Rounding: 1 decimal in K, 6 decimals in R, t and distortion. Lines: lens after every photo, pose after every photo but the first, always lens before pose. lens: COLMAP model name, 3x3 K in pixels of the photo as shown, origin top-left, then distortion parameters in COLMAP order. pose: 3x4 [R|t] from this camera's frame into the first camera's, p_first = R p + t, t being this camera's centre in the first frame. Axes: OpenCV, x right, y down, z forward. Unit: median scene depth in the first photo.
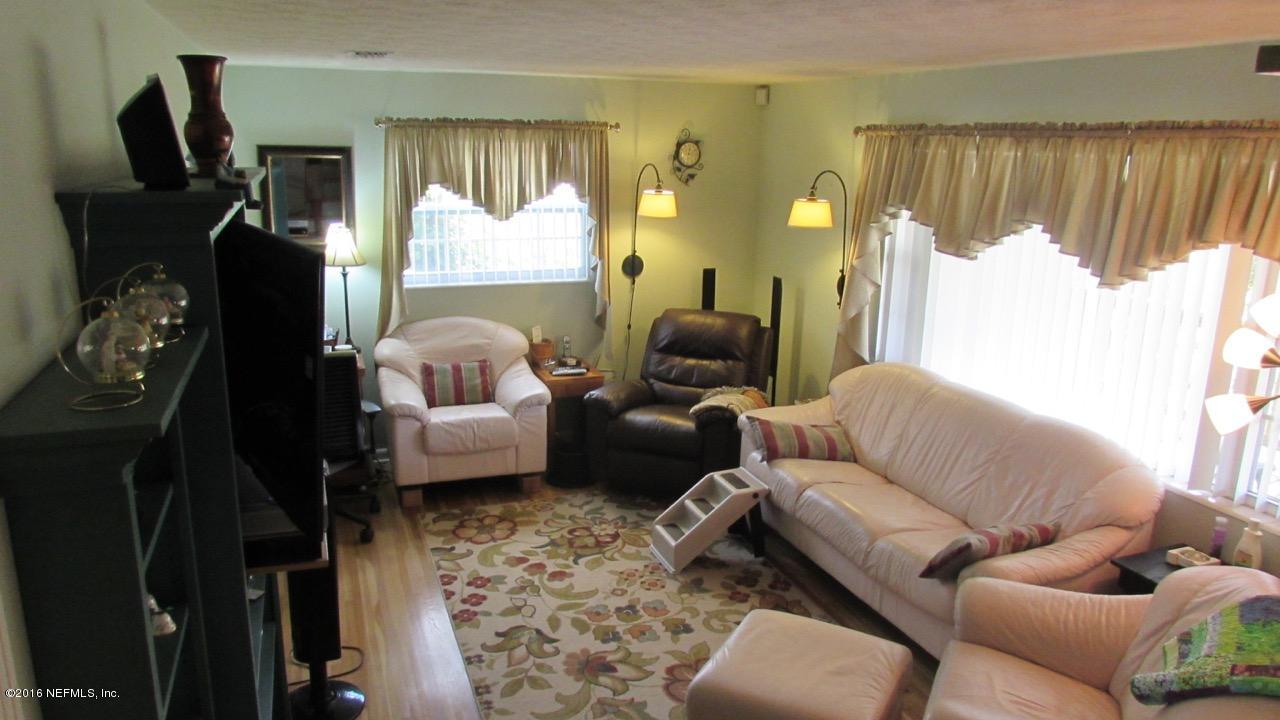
lens RADIAL K [[906.2, 0, 640.0], [0, 906.2, 360.0], [0, 0, 1]] dist [-0.009920, -0.002877]
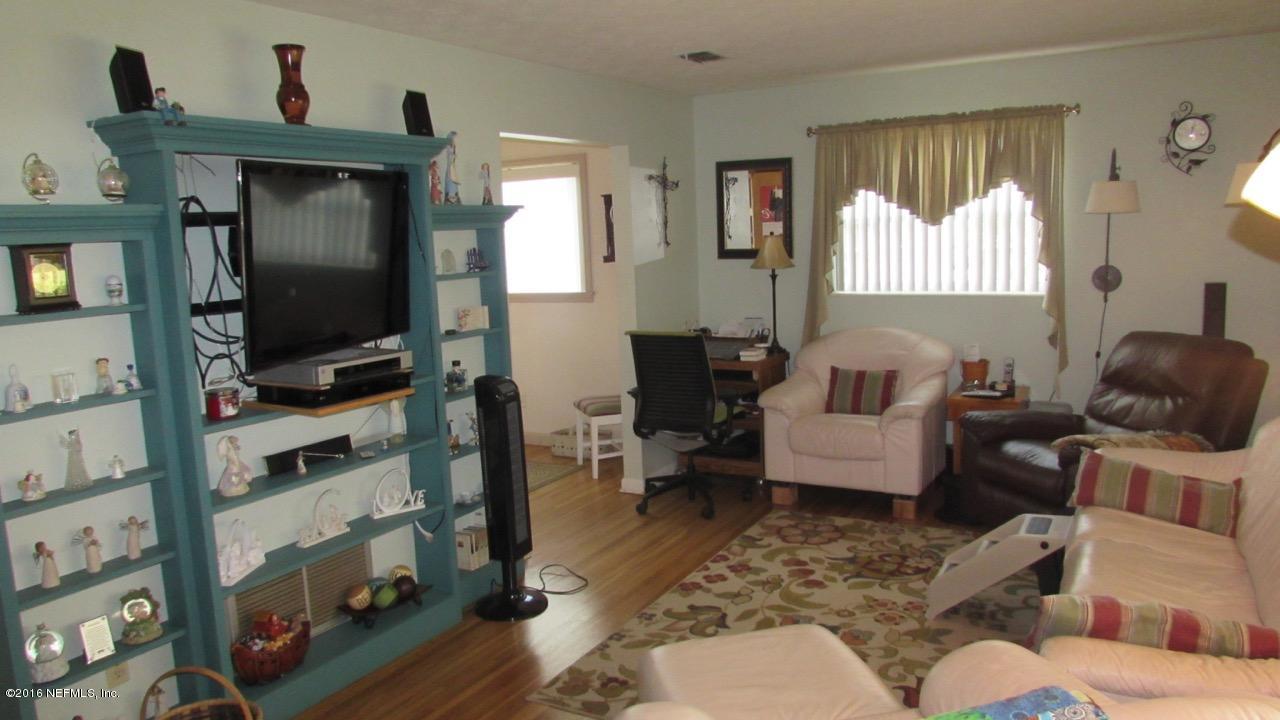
lens RADIAL K [[922.6, 0, 640.0], [0, 922.6, 360.0], [0, 0, 1]] dist [-0.056224, 0.000465]
pose [[0.643681, 0.062207, -0.762761, 0.433732], [-0.131520, 0.990854, -0.030178, 0.058655], [0.753908, 0.119743, 0.645975, 0.220294]]
